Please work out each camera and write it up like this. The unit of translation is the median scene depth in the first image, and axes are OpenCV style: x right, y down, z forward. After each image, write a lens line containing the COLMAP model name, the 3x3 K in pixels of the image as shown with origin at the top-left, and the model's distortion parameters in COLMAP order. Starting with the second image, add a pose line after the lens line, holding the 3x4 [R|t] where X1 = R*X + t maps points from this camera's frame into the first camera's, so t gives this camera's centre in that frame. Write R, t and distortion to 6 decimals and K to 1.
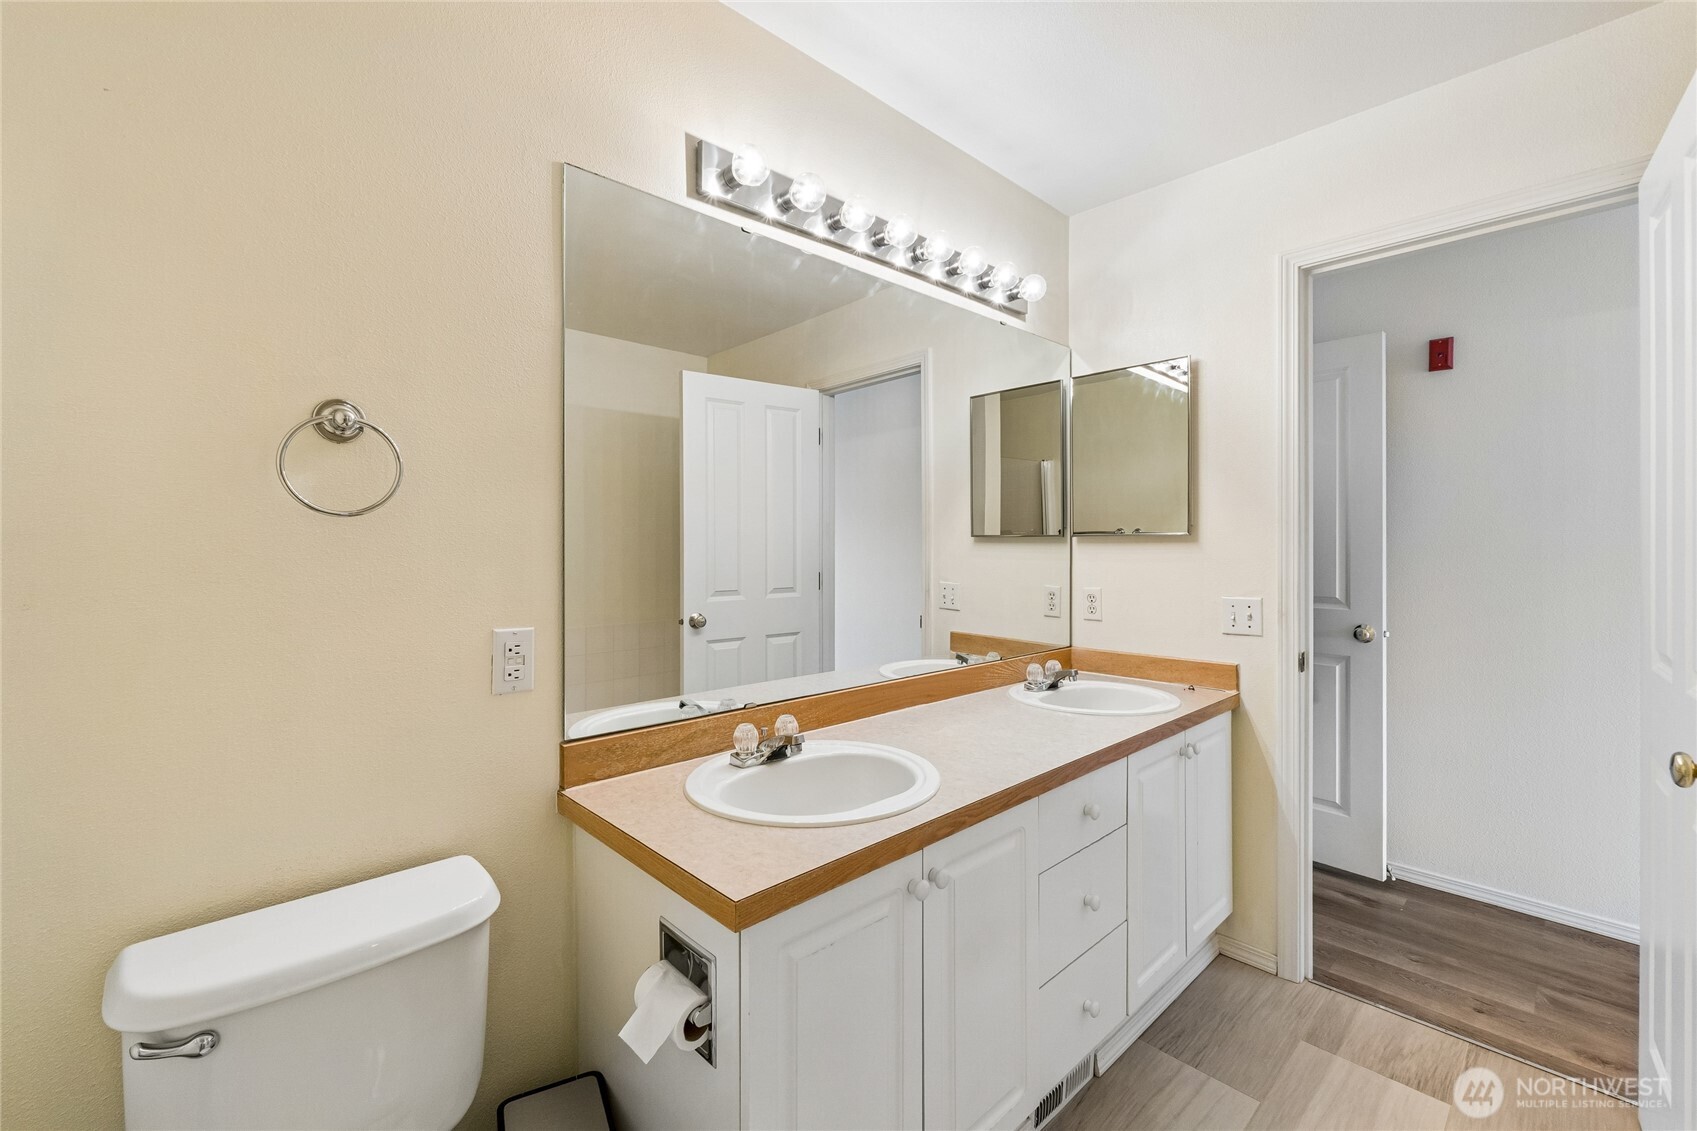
lens RADIAL K [[719.7, 0, 856.9], [0, 719.7, 562.5], [0, 0, 1]] dist [-0.000843, 0.000002]
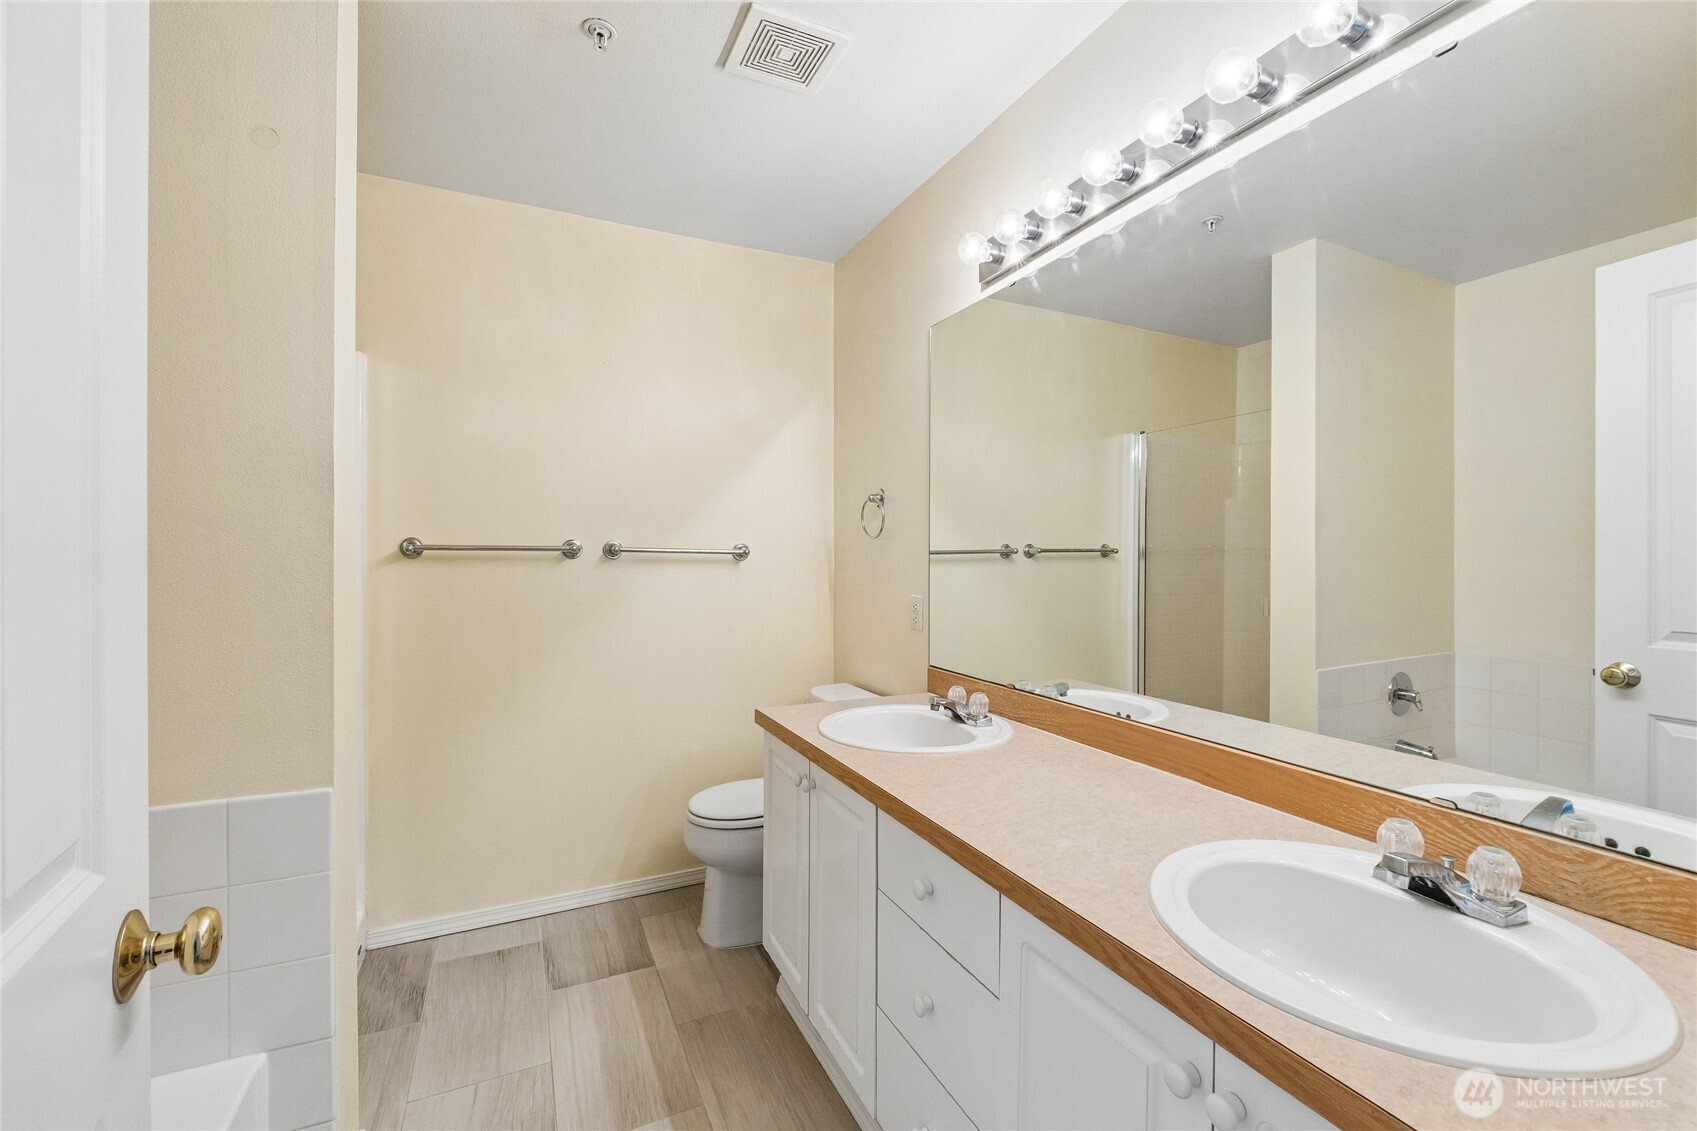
lens RADIAL K [[719.7, 0, 856.9], [0, 719.7, 562.5], [0, 0, 1]] dist [-0.000843, 0.000002]
pose [[-0.308151, 0.014549, -0.951226, 1.071552], [-0.020782, 0.999541, 0.022021, -0.025705], [0.951111, 0.026554, -0.307707, 1.149988]]
